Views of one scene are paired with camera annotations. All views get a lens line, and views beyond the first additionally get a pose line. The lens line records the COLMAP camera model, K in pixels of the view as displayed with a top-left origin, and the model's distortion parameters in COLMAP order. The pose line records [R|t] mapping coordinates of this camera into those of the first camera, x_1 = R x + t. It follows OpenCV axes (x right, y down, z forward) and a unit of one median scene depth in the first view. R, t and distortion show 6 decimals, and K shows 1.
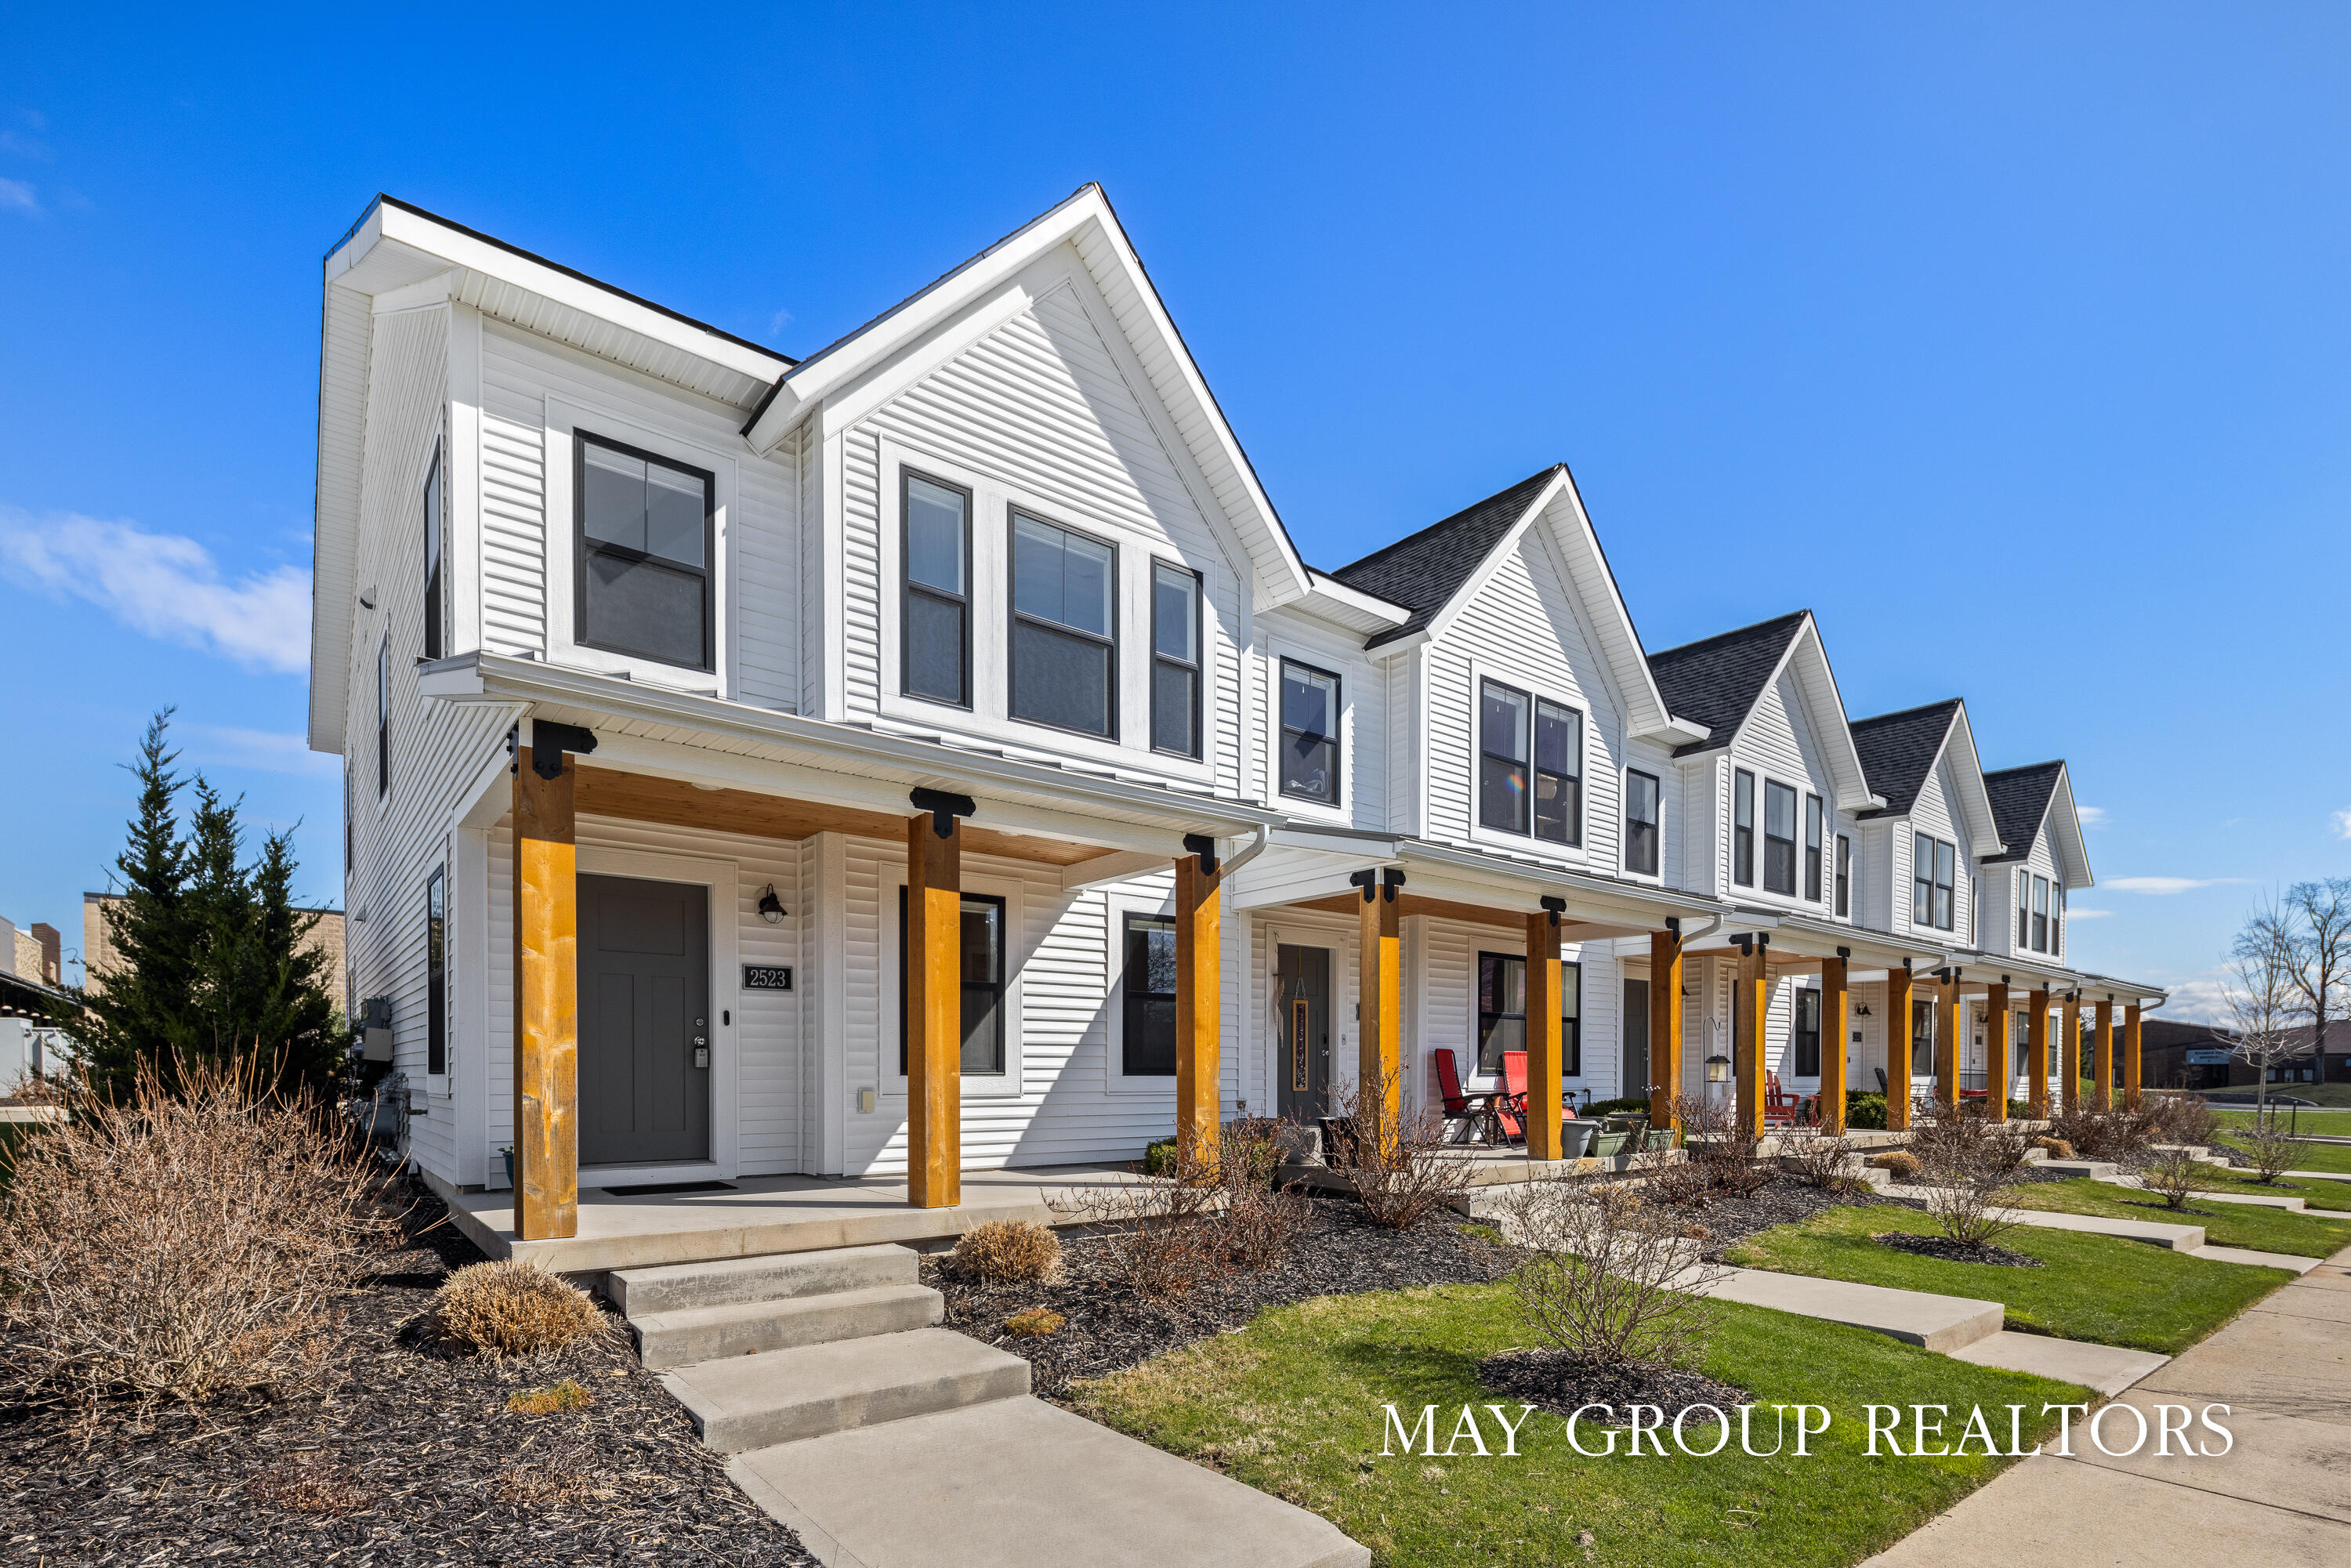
lens RADIAL K [[1135.1, 0, 1233.9], [0, 1135.1, 756.5], [0, 0, 1]] dist [0.002540, -0.000321]
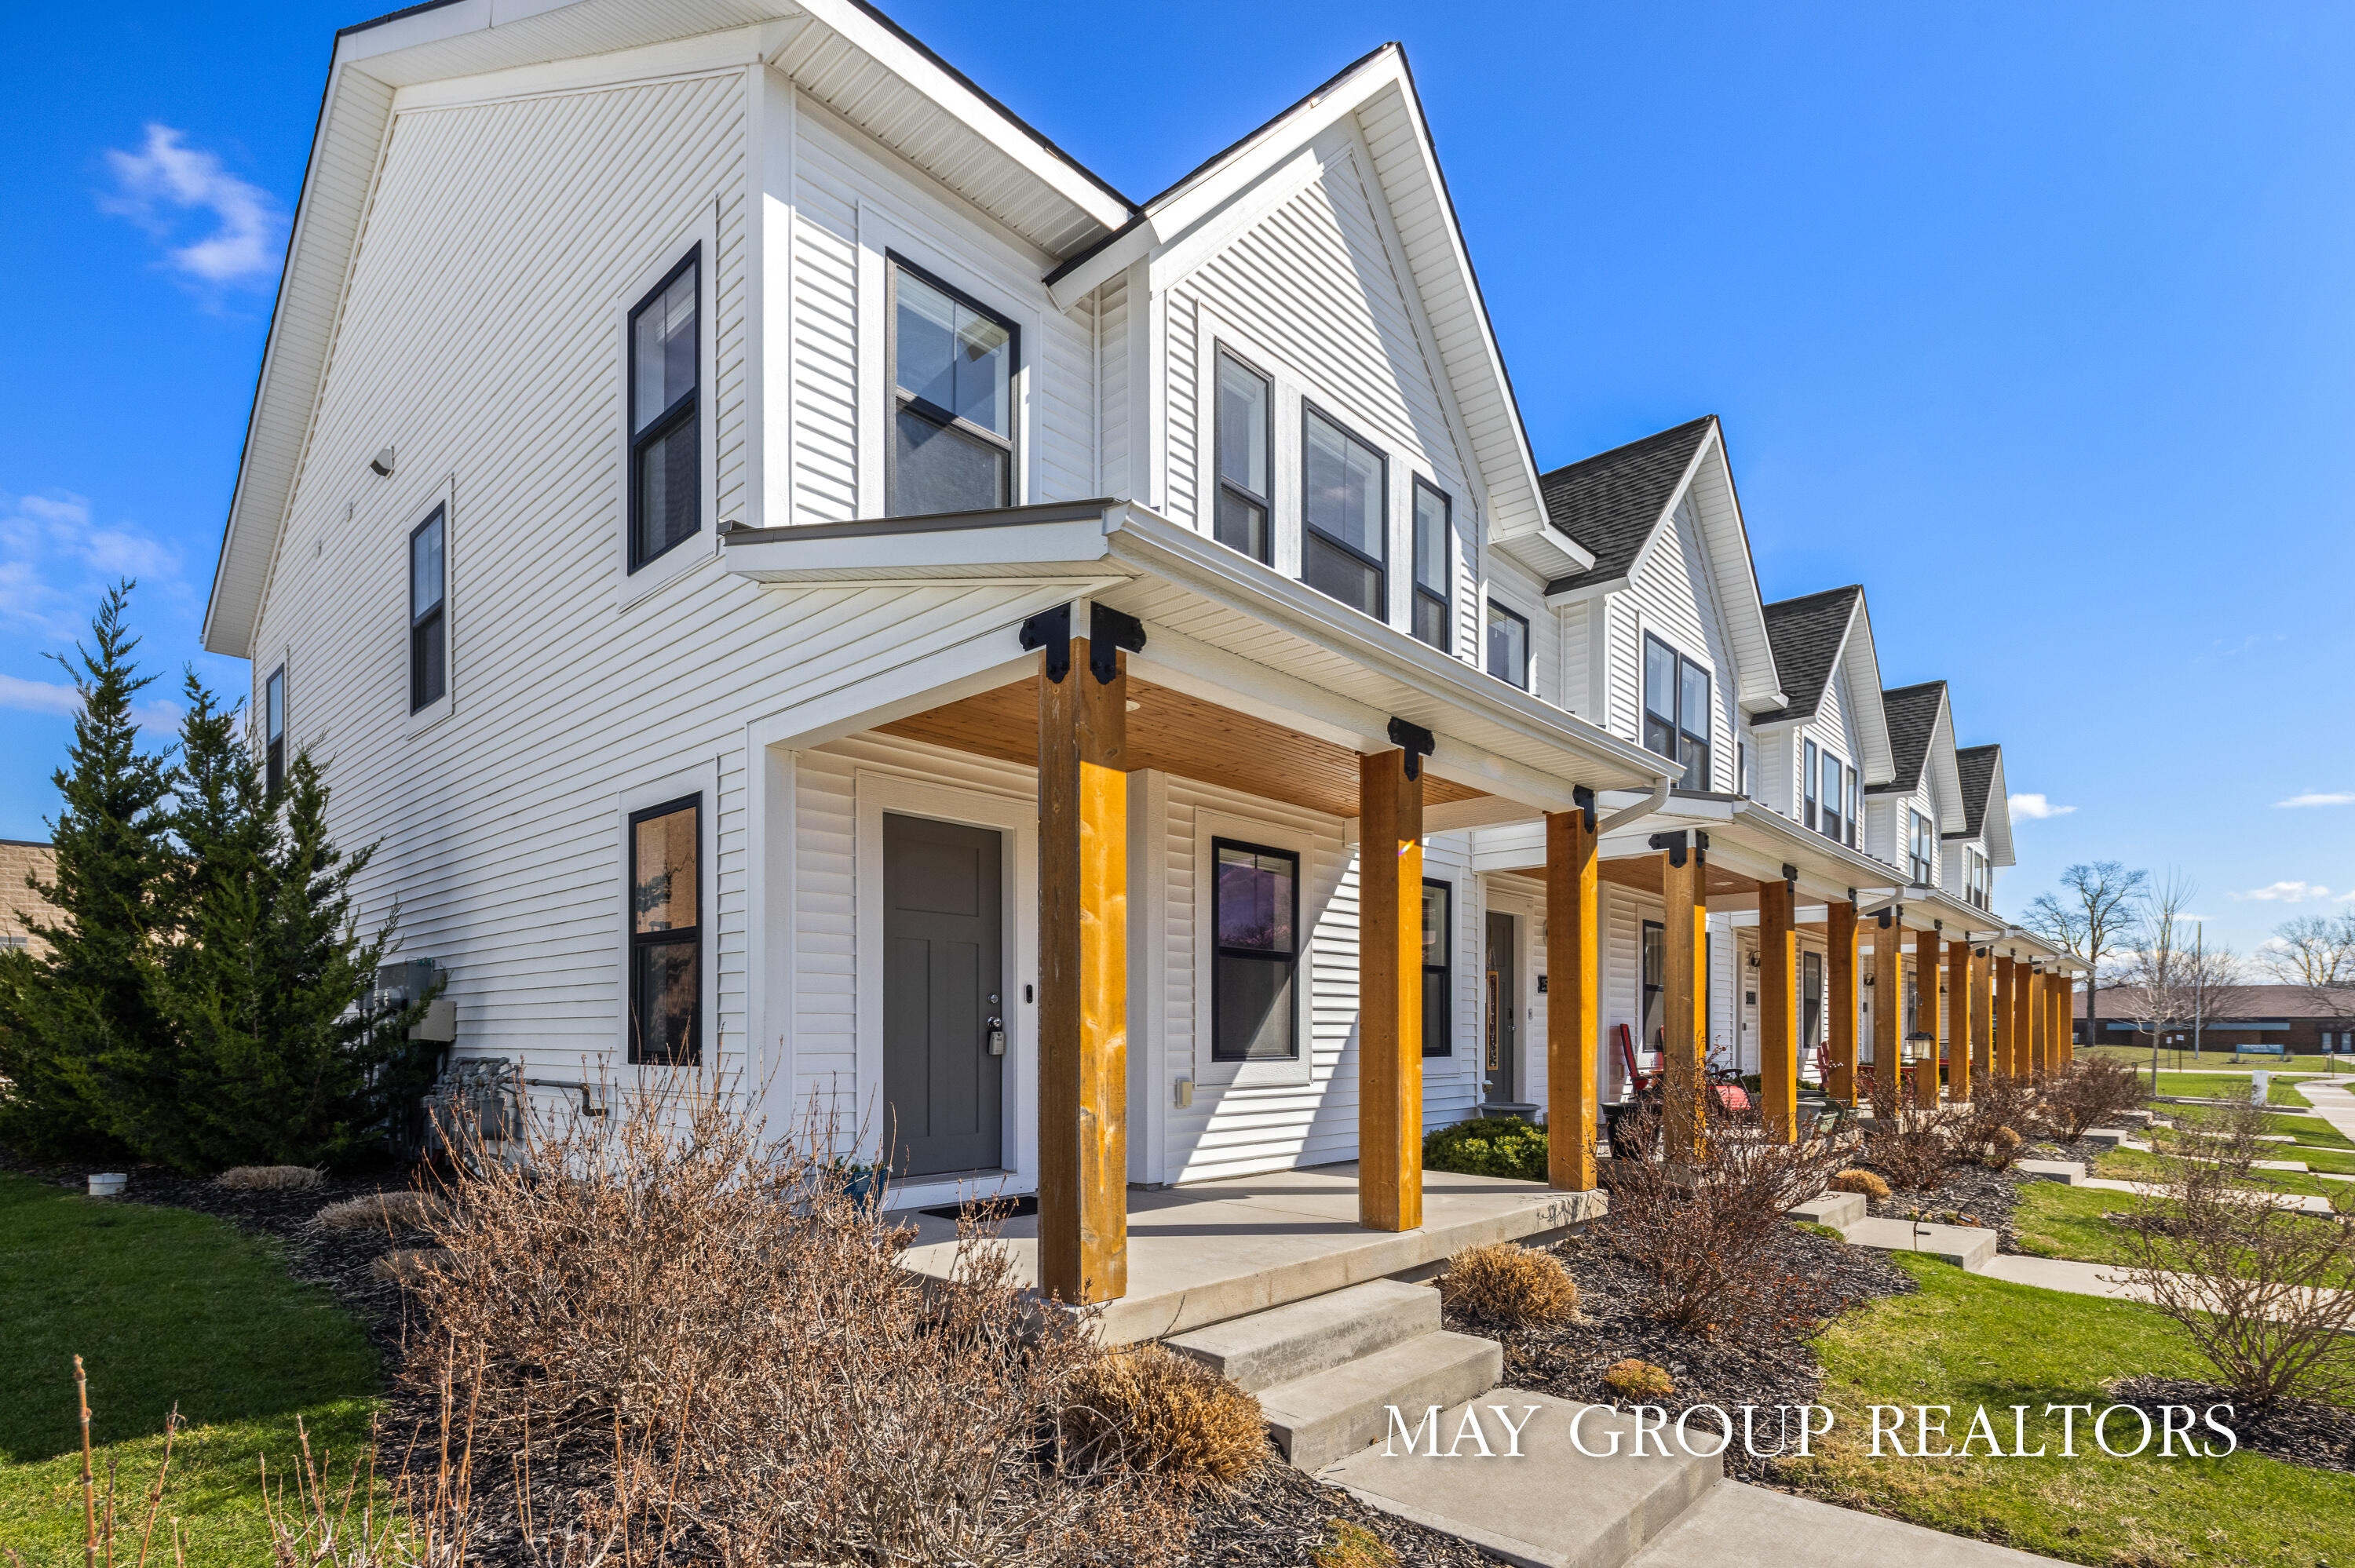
lens RADIAL K [[1136.9, 0, 1173.9], [0, 1136.9, 718.7], [0, 0, 1]] dist [0.002540, -0.000321]
pose [[0.988584, 0.039976, 0.145272, -0.415879], [-0.040351, 0.999185, -0.000366, 0.026061], [-0.145169, -0.005500, 0.989392, 0.159189]]
